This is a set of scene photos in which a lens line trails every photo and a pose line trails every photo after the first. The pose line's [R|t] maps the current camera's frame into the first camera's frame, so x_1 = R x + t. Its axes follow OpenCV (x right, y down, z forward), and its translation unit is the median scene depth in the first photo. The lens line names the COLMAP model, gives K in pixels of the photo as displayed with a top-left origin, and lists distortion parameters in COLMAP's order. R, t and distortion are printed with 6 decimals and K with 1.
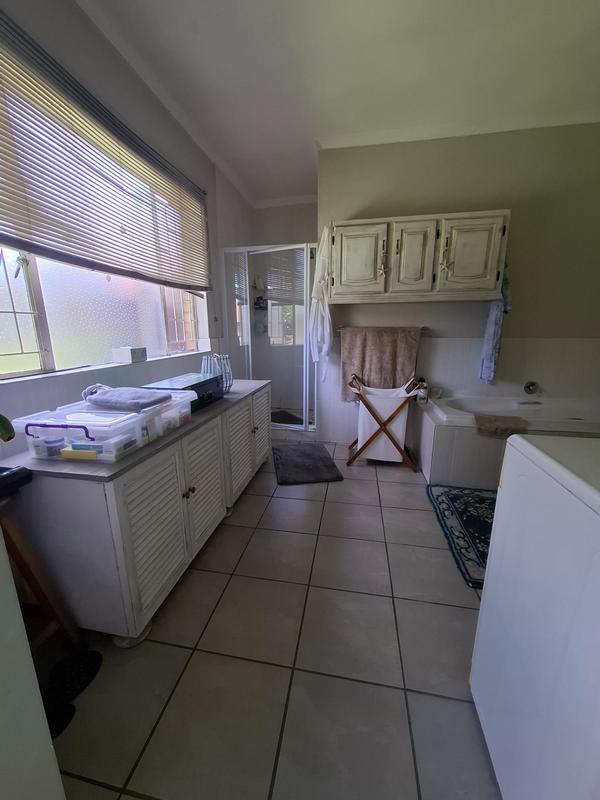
lens RADIAL K [[316.2, 0, 294.8], [0, 316.2, 399.9], [0, 0, 1]] dist [-0.008562, 0.000496]
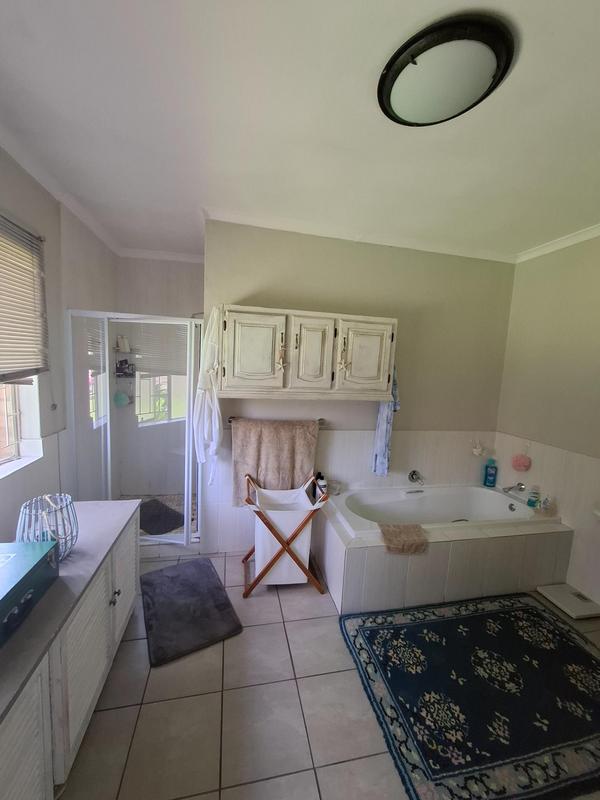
lens RADIAL K [[316.2, 0, 294.8], [0, 316.2, 399.9], [0, 0, 1]] dist [-0.008562, 0.000496]
pose [[0.922560, 0.007499, 0.385781, -0.028254], [0.030234, 0.995332, -0.091650, -0.215743], [-0.384668, 0.096217, 0.918027, 0.164700]]
